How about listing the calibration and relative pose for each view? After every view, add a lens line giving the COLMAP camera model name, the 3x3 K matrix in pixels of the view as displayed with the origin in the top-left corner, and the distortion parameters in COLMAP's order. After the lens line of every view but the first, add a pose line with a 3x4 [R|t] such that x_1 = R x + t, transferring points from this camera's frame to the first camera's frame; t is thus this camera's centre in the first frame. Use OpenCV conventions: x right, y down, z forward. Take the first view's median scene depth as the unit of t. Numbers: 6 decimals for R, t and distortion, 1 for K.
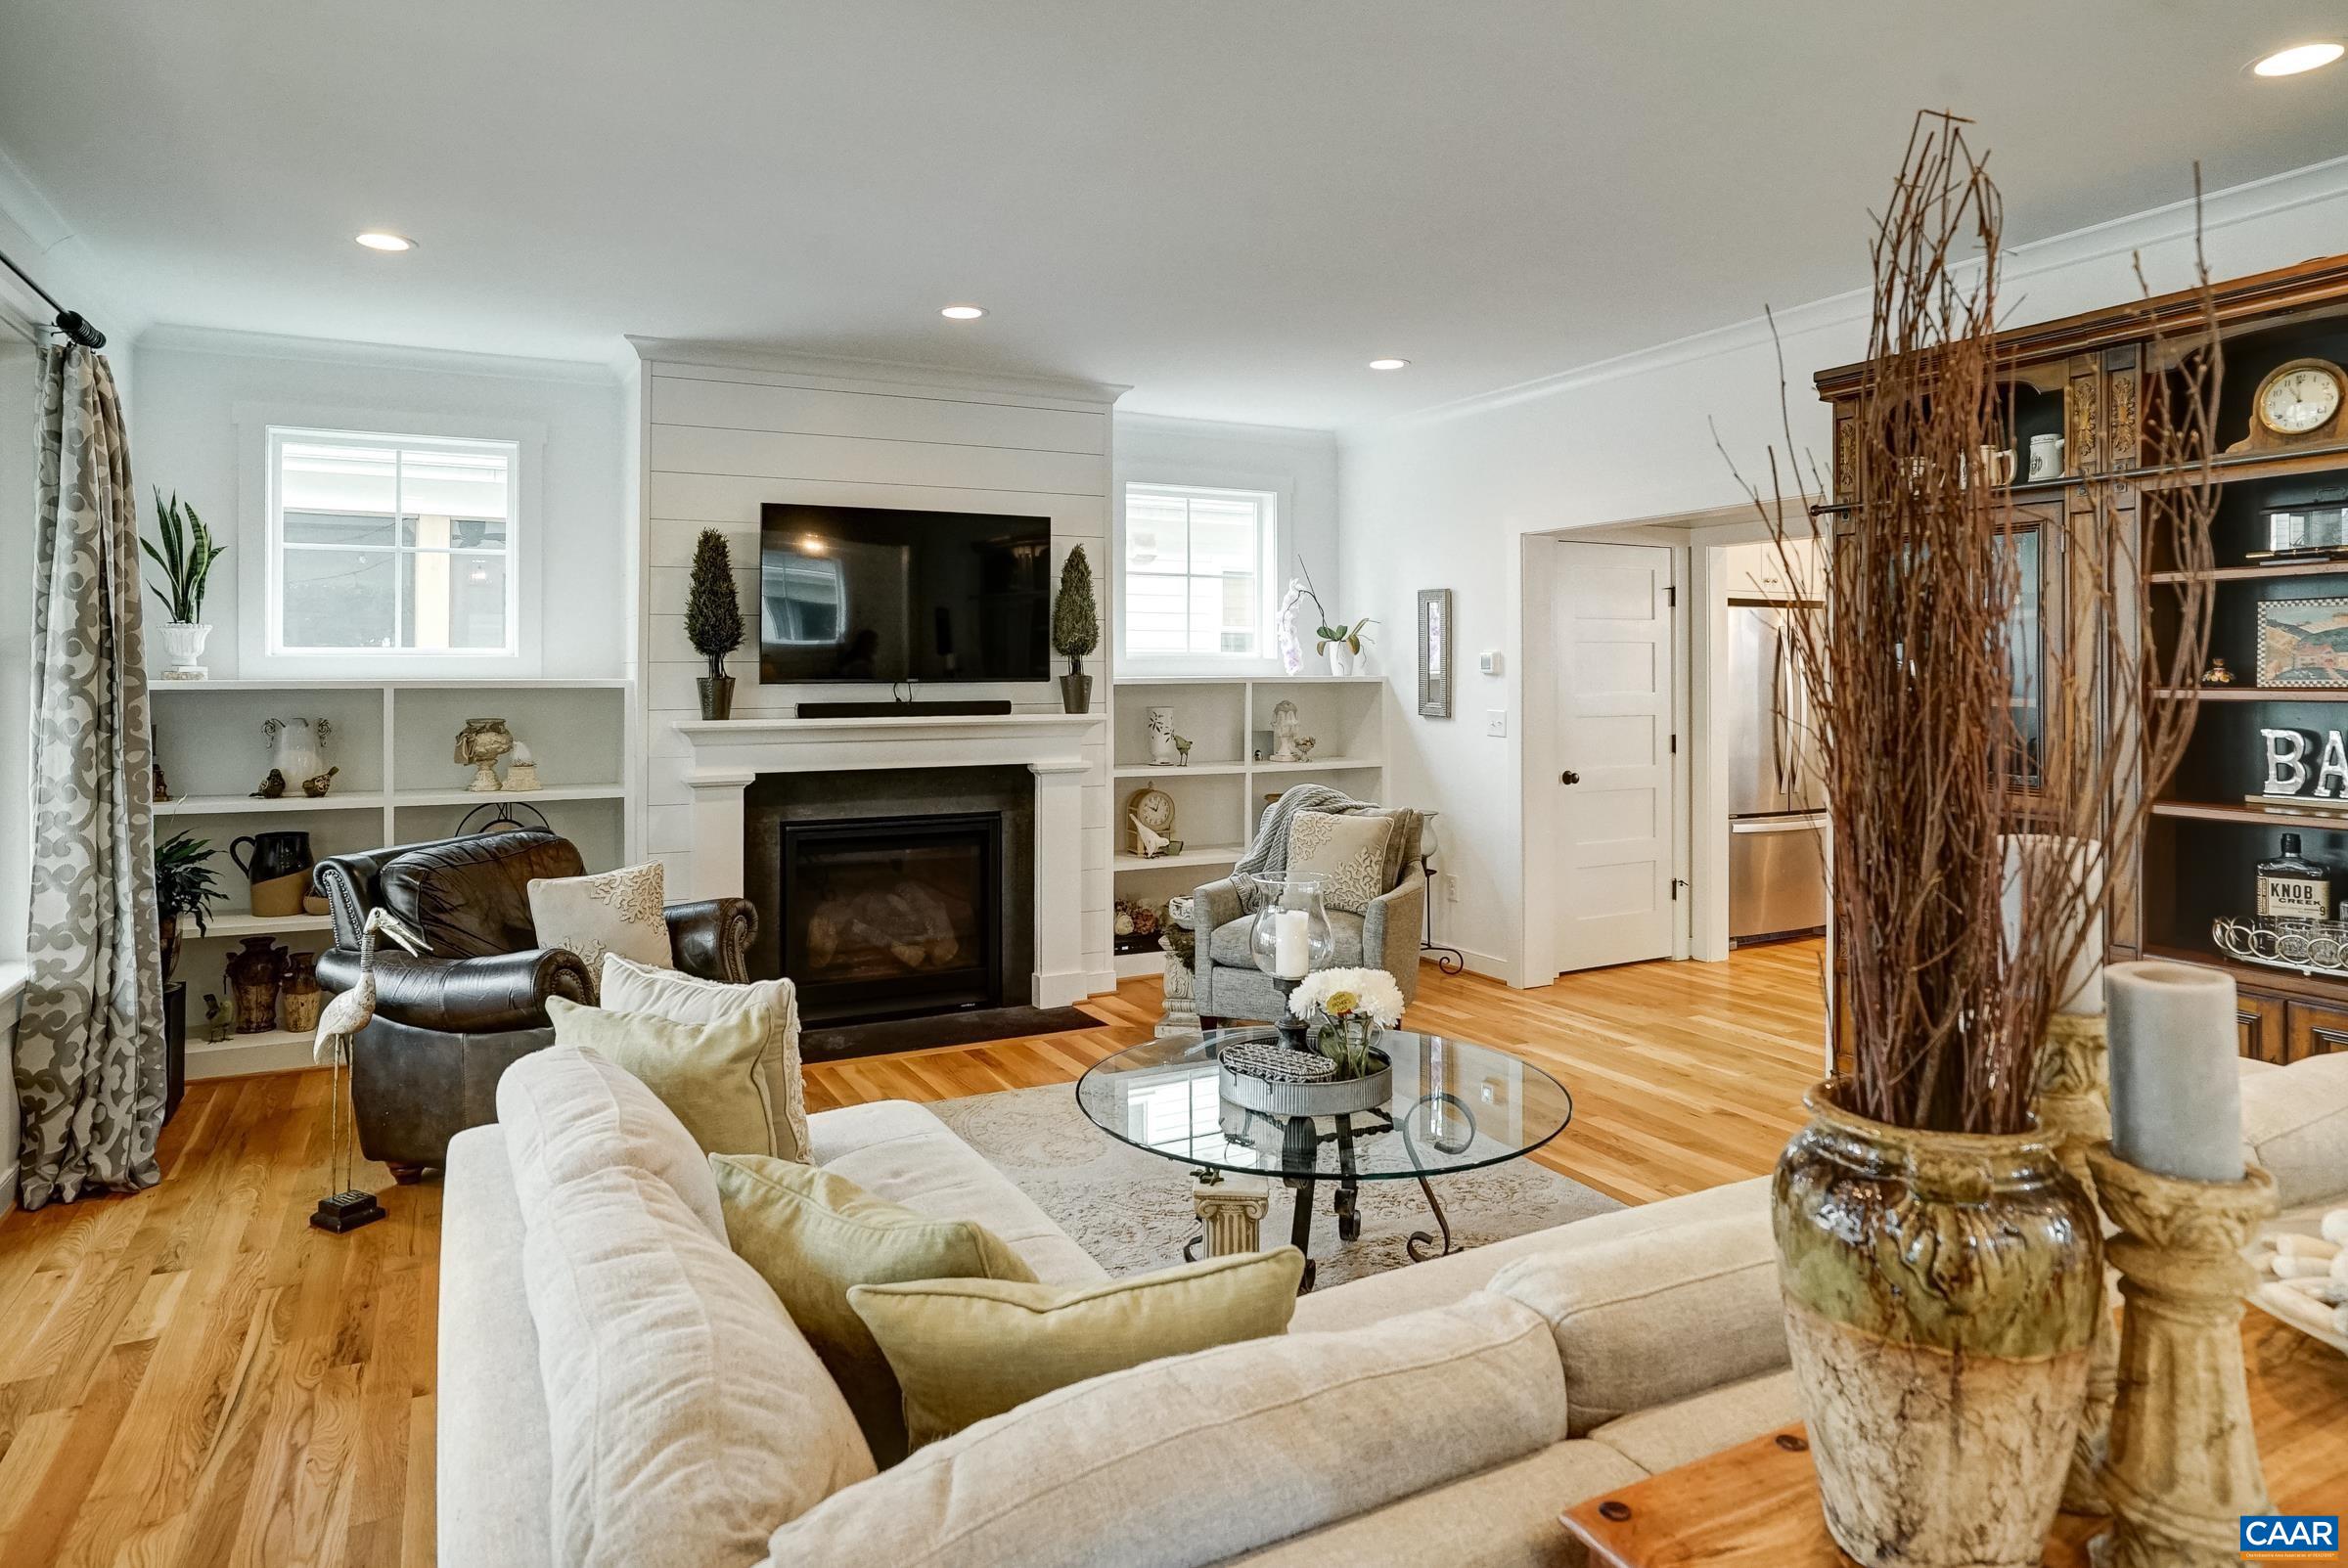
lens RADIAL K [[1349.6, 0, 1141.7], [0, 1349.6, 687.0], [0, 0, 1]] dist [-0.039866, 0.030793]
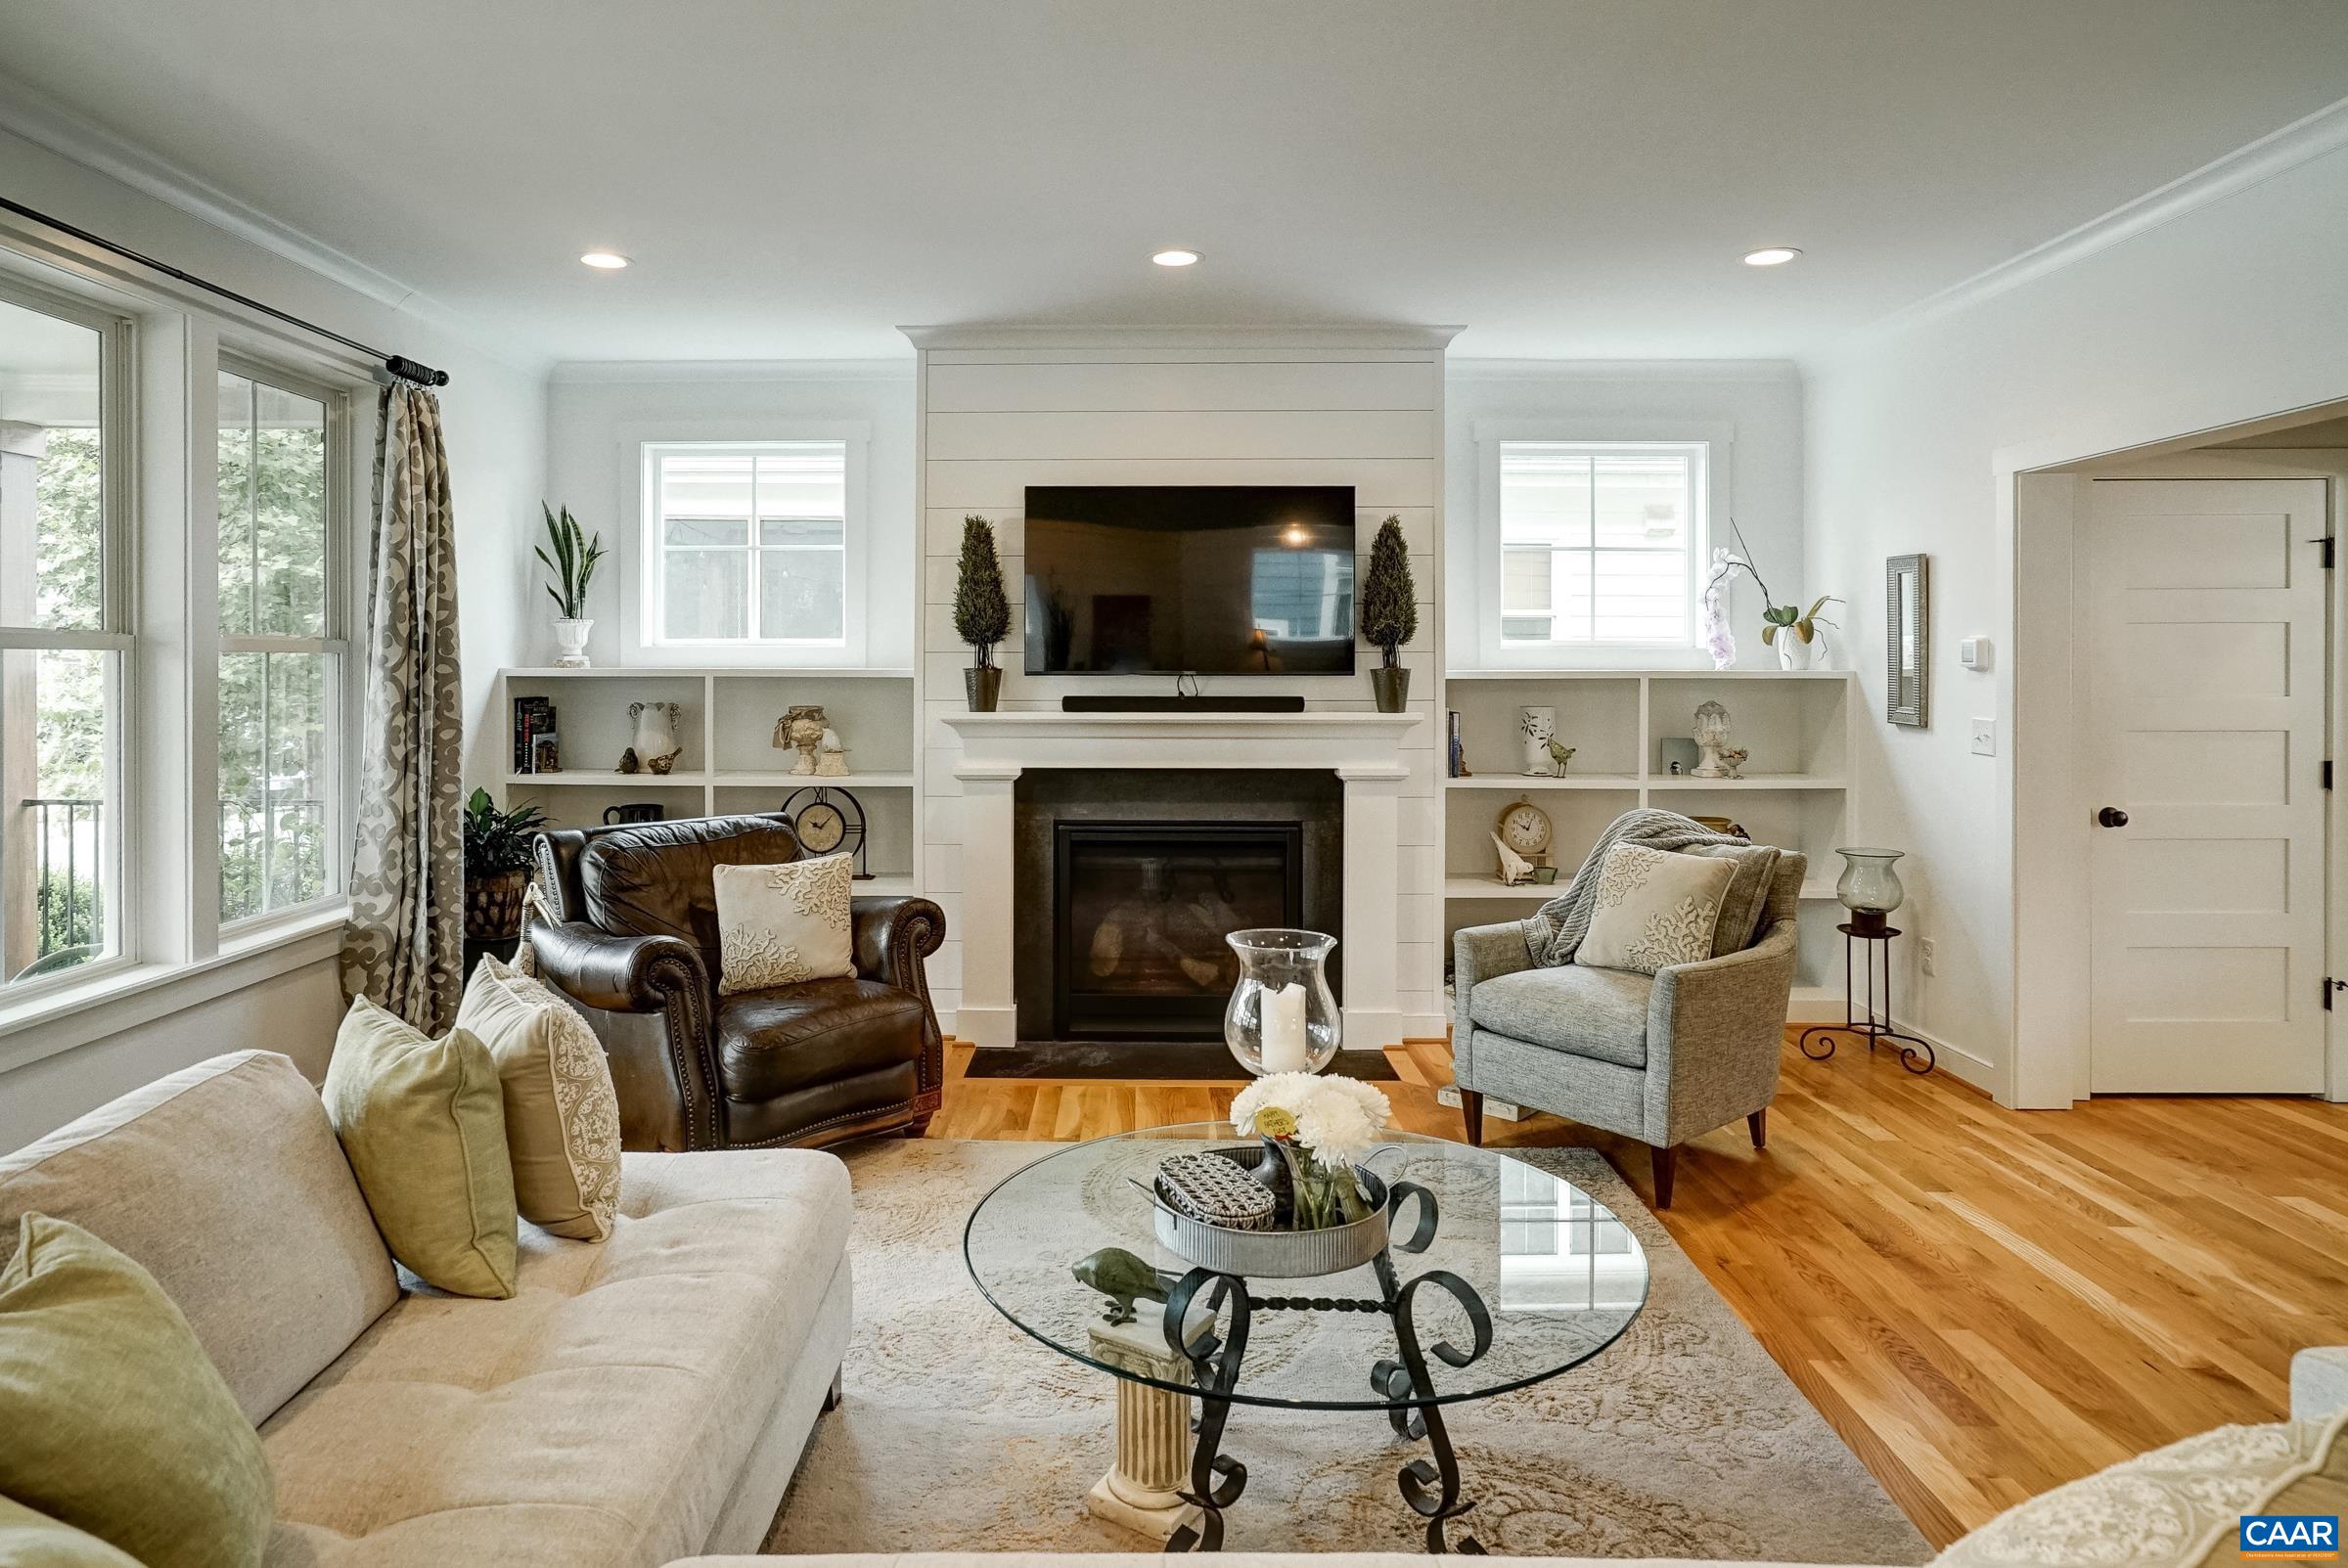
lens RADIAL K [[1349.6, 0, 1141.7], [0, 1349.6, 687.0], [0, 0, 1]] dist [-0.039866, 0.030793]
pose [[0.886351, 0.011953, -0.462859, 0.235607], [-0.008664, 0.999920, 0.009230, -0.003575], [0.462932, -0.004171, 0.886384, 0.183479]]
